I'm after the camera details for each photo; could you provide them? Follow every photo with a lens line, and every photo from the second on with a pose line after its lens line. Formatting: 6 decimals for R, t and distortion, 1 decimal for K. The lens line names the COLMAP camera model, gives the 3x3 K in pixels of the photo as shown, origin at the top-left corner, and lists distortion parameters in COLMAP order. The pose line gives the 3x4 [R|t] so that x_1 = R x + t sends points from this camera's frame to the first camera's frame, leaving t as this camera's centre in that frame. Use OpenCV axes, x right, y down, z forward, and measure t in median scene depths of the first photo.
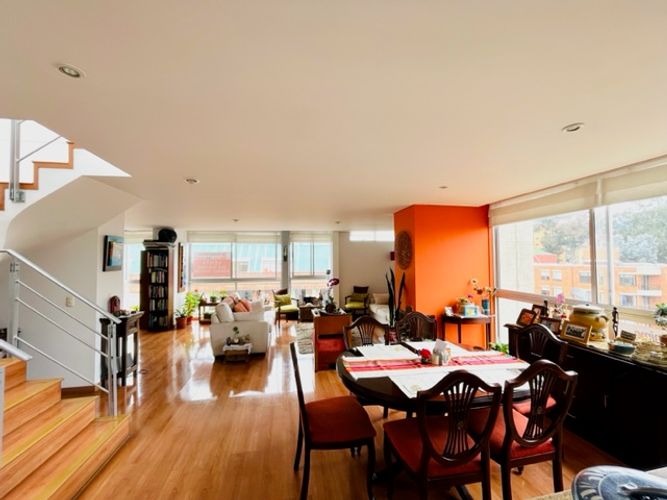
lens RADIAL K [[268.6, 0, 334.3], [0, 268.6, 252.6], [0, 0, 1]] dist [-0.003704, 0.001281]
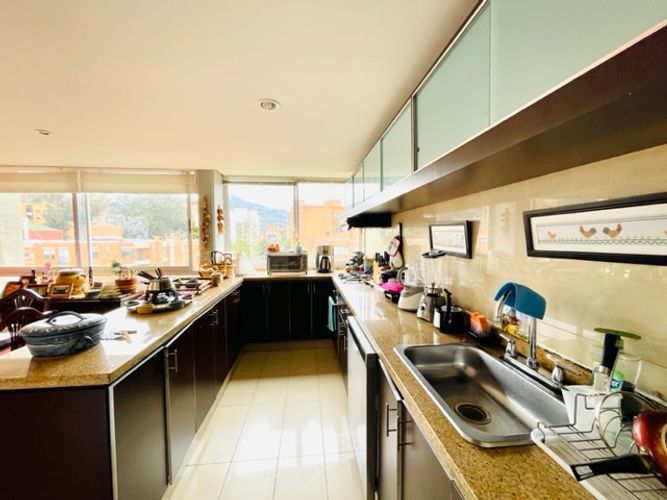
lens RADIAL K [[268.6, 0, 334.7], [0, 268.6, 252.7], [0, 0, 1]] dist [-0.003704, 0.001281]
pose [[0.089966, -0.056417, 0.994346, -0.092829], [-0.030442, 0.997772, 0.059365, 0.002193], [-0.995479, -0.035611, 0.088048, -0.159634]]
